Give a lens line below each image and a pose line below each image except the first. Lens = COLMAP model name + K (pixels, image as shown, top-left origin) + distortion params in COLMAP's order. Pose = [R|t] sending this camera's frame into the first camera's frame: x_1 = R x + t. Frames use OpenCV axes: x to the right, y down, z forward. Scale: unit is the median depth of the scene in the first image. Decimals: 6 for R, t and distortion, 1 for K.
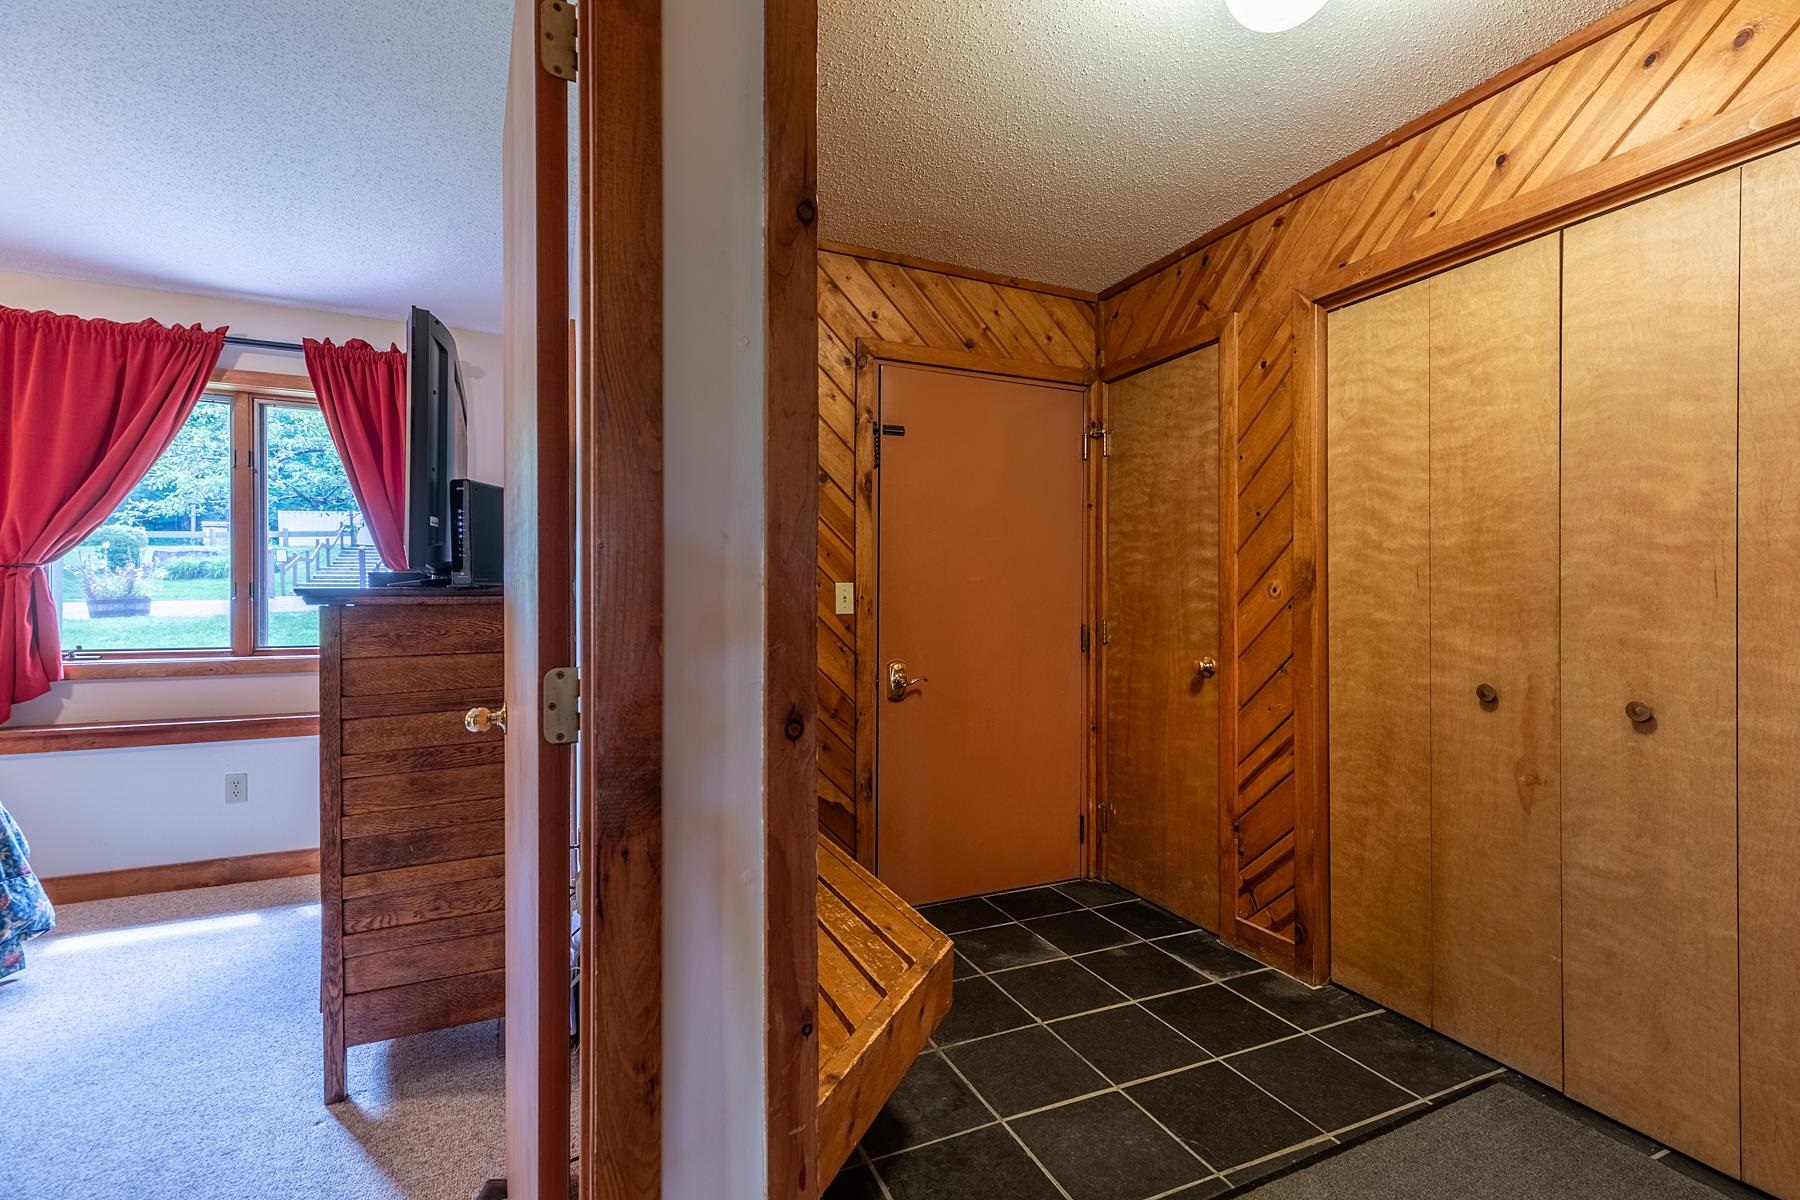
lens RADIAL K [[811.0, 0, 907.2], [0, 811.0, 597.8], [0, 0, 1]] dist [0.005202, 0.000805]
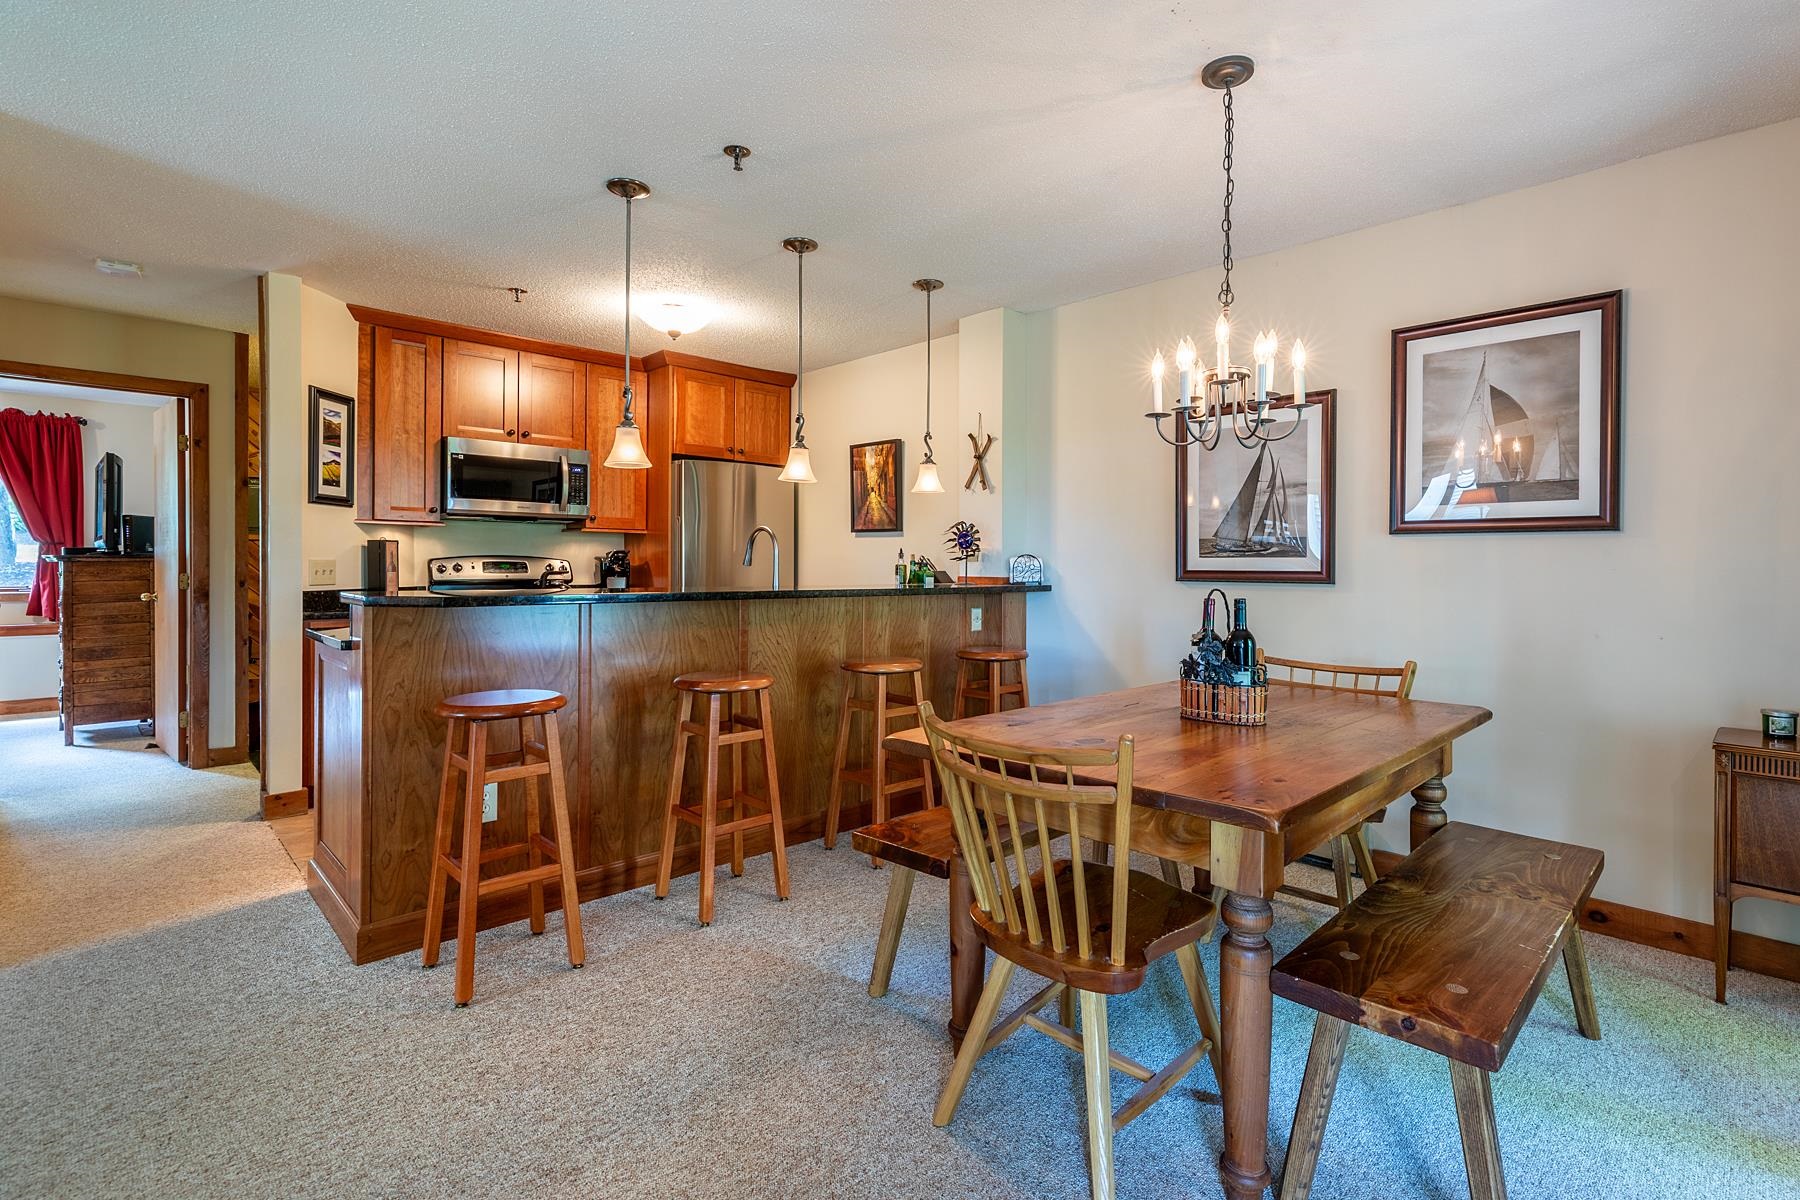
lens RADIAL K [[849.1, 0, 938.5], [0, 849.1, 569.3], [0, 0, 1]] dist [0.000716, -0.000059]
pose [[0.933693, 0.002352, 0.358068, 0.568823], [-0.003138, 0.999994, 0.001616, 0.012822], [-0.358062, -0.002632, 0.933694, -1.551133]]
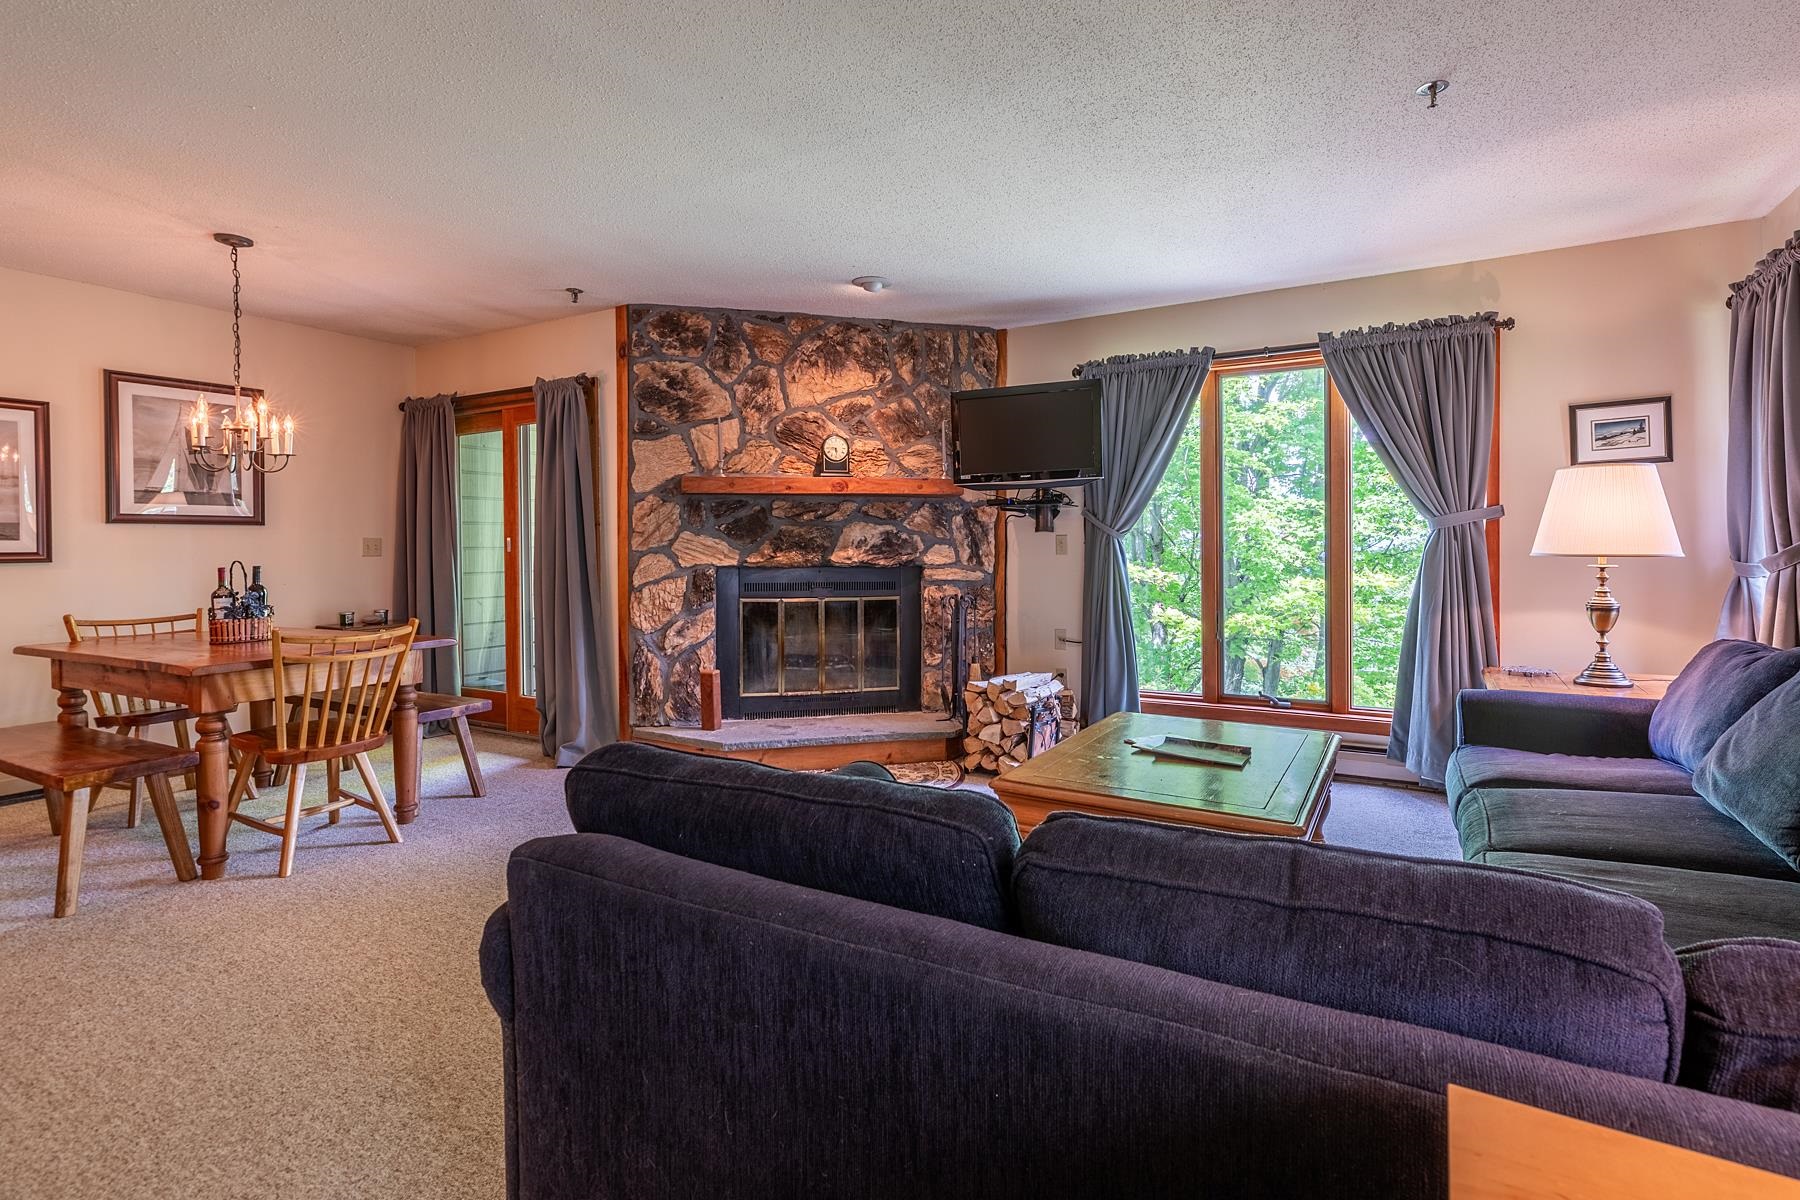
lens RADIAL K [[847.6, 0, 914.2], [0, 847.6, 555.1], [0, 0, 1]] dist [0.000292, 0.000049]
pose [[-0.583779, -0.007356, 0.811879, -0.371868], [0.009631, 0.999826, 0.015984, 0.012649], [-0.811855, 0.017150, -0.583607, -1.067931]]
